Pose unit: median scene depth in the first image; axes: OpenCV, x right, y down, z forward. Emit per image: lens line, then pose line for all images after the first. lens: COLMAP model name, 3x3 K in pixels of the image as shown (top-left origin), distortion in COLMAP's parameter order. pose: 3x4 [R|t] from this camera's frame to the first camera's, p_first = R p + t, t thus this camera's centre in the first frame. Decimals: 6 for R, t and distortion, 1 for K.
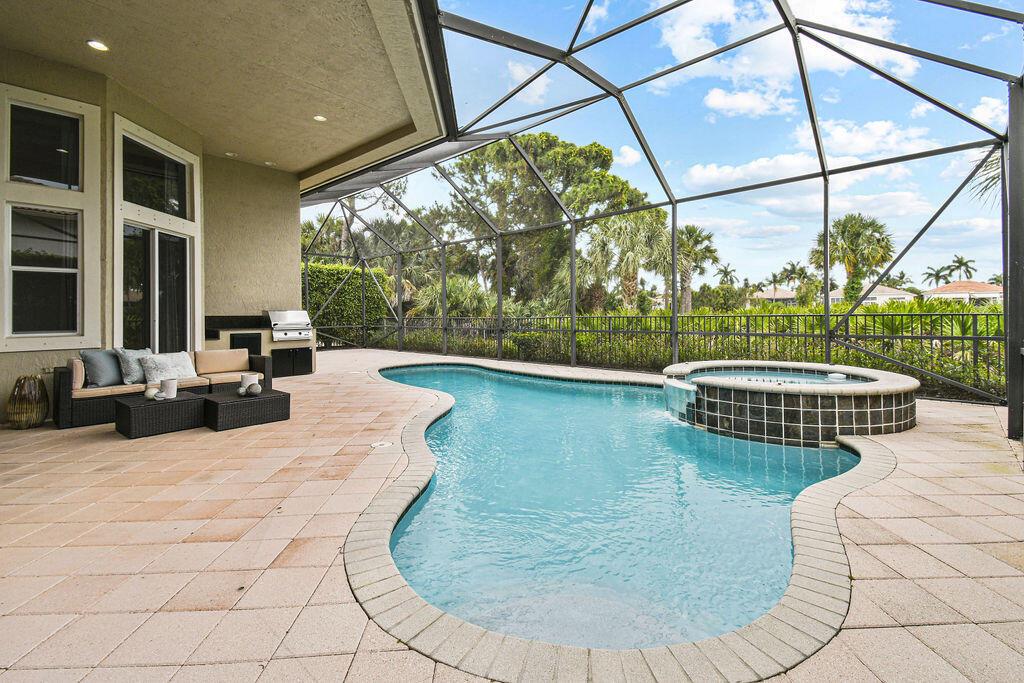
lens RADIAL K [[450.4, 0, 501.4], [0, 450.4, 311.6], [0, 0, 1]] dist [0.004893, -0.002642]
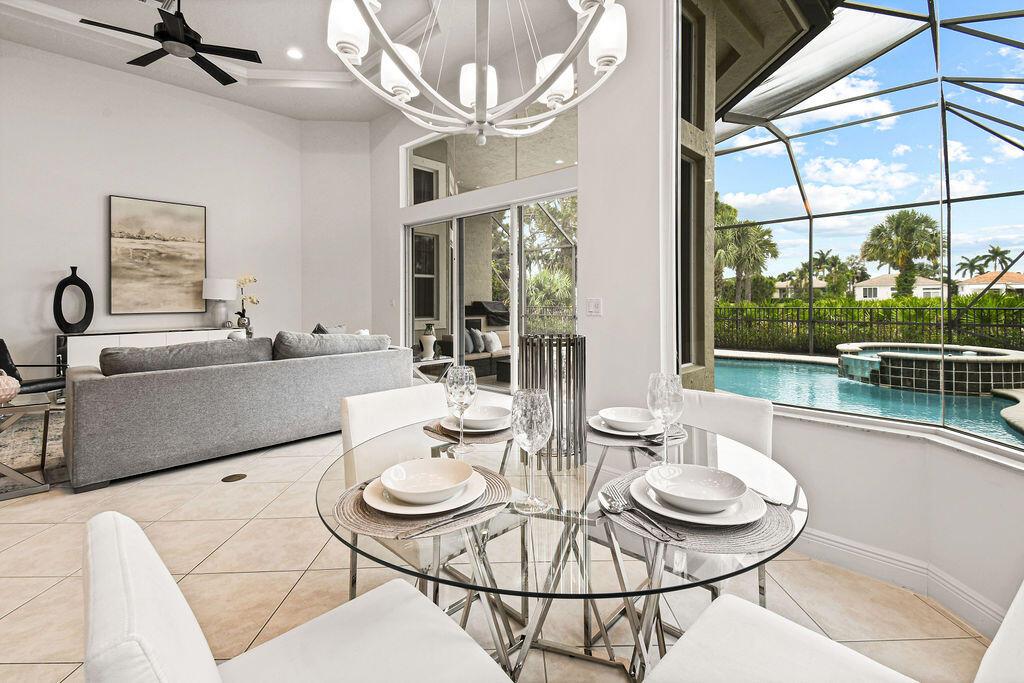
lens RADIAL K [[450.4, 0, 520.1], [0, 450.4, 301.2], [0, 0, 1]] dist [0.004893, -0.002642]
pose [[0.999833, 0.007116, -0.016856, -0.708319], [-0.007039, 0.999965, 0.004629, -0.016695], [0.016888, -0.004509, 0.999847, -0.474798]]
